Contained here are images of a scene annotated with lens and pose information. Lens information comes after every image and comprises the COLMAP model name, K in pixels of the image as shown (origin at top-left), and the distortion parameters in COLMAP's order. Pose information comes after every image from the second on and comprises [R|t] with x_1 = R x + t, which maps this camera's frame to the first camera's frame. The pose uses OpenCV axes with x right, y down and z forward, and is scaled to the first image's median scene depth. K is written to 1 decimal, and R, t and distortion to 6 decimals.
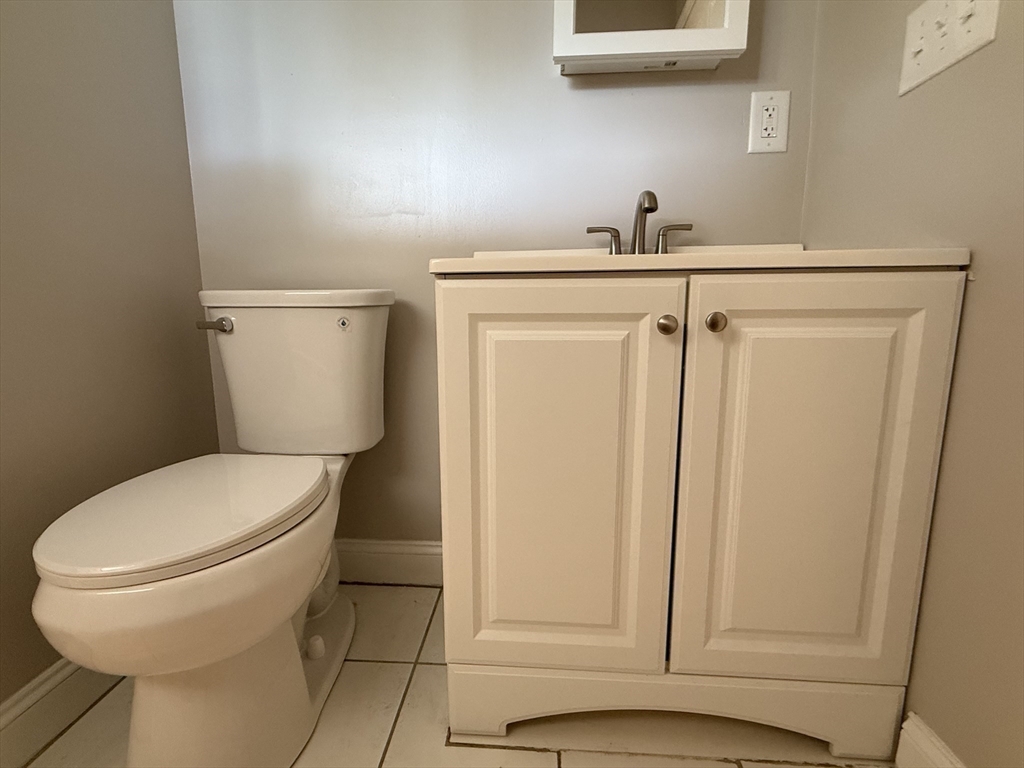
lens RADIAL K [[474.3, 0, 517.6], [0, 474.3, 387.8], [0, 0, 1]] dist [0.002328, -0.000229]
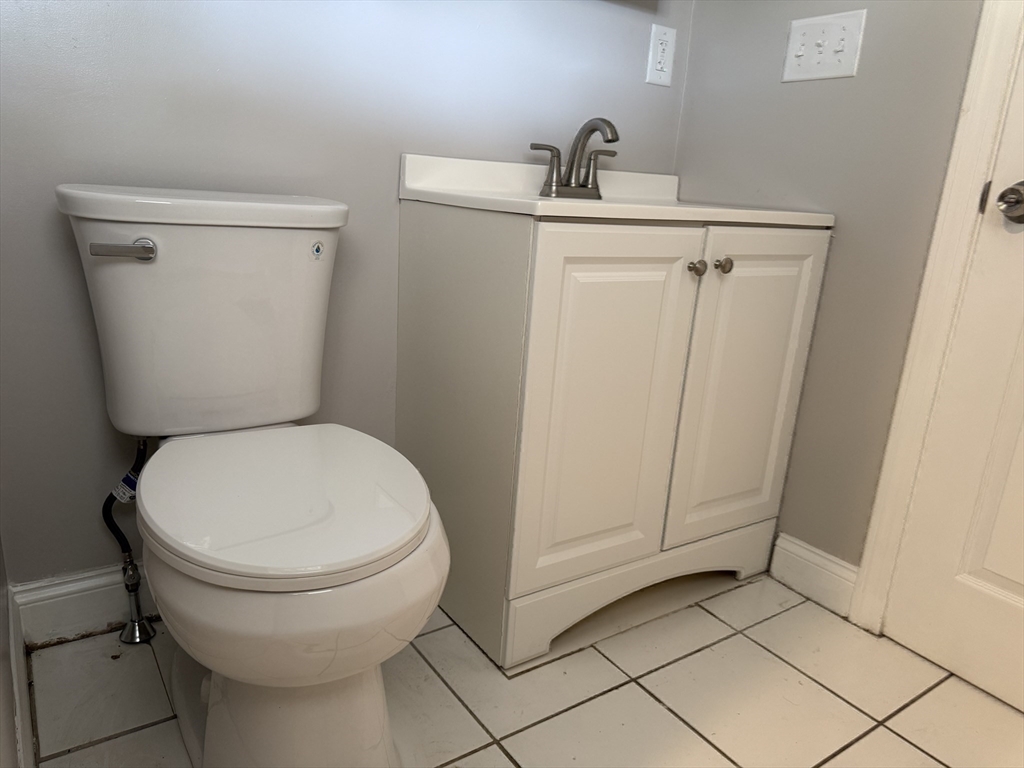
lens RADIAL K [[717.1, 0, 510.0], [0, 717.1, 388.0], [0, 0, 1]] dist [0.104063, -0.145076]
pose [[0.777368, -0.111324, 0.619117, -1.103209], [0.027141, 0.989235, 0.143795, -0.093381], [-0.628460, -0.094978, 0.772021, -0.151781]]
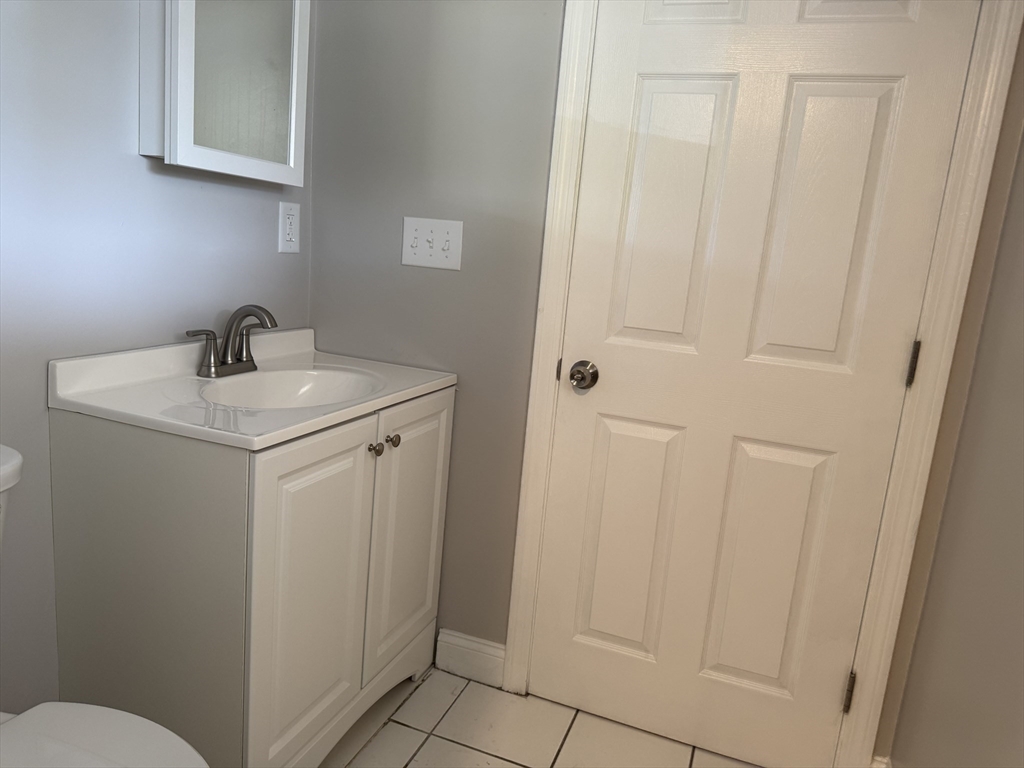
lens RADIAL K [[725.7, 0, 541.5], [0, 725.7, 383.7], [0, 0, 1]] dist [0.066131, -0.164504]
pose [[0.237988, -0.149781, 0.959650, -1.452586], [0.056208, 0.988506, 0.140346, -0.535078], [-0.969640, 0.020539, 0.243671, -0.025275]]
